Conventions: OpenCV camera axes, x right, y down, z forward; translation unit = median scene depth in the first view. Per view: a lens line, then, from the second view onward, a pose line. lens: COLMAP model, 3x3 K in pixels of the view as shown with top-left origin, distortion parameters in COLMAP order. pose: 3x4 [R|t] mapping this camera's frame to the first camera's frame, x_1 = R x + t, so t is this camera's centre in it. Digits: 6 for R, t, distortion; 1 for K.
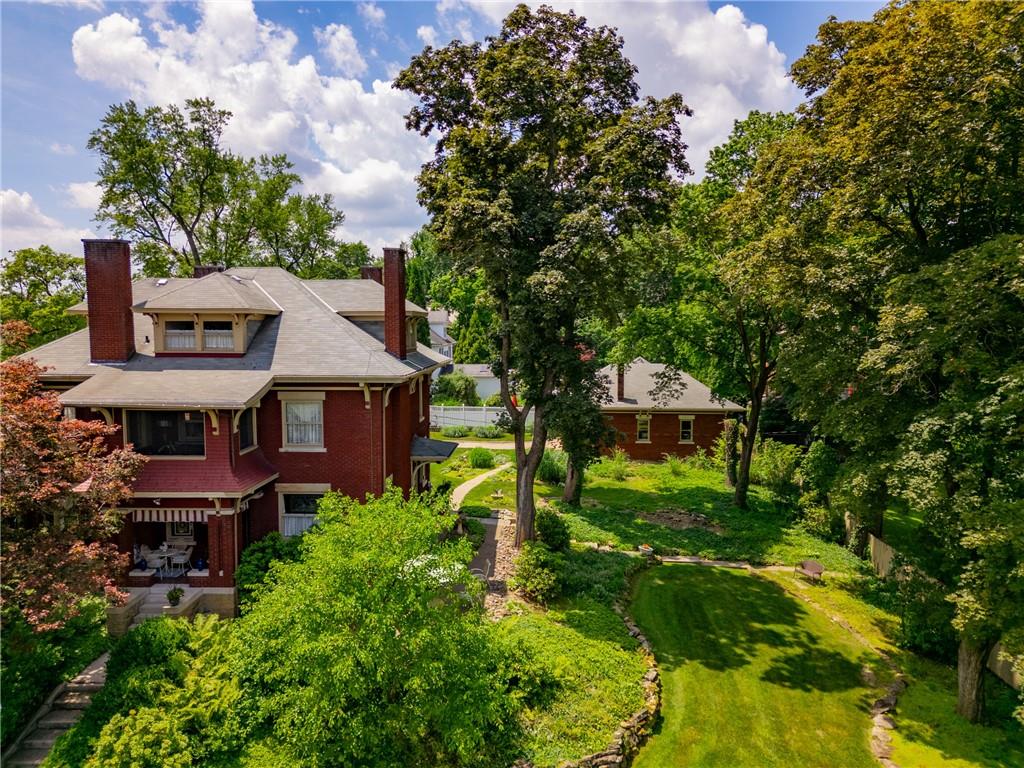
lens RADIAL K [[711.4, 0, 515.2], [0, 711.4, 387.2], [0, 0, 1]] dist [0.046750, -0.005521]
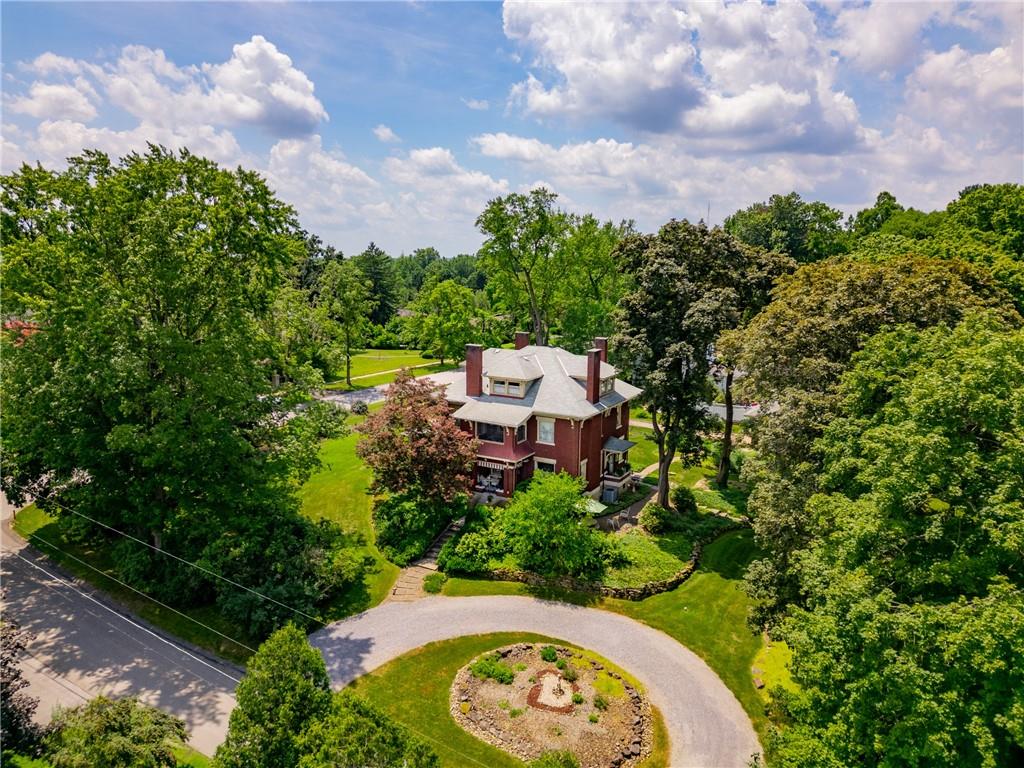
lens RADIAL K [[711.4, 0, 515.2], [0, 711.4, 387.2], [0, 0, 1]] dist [0.046750, -0.005521]
pose [[0.888449, 0.090989, -0.449866, 0.624172], [-0.052146, 0.993817, 0.098024, -0.310736], [0.456003, -0.063631, 0.887701, -1.030785]]
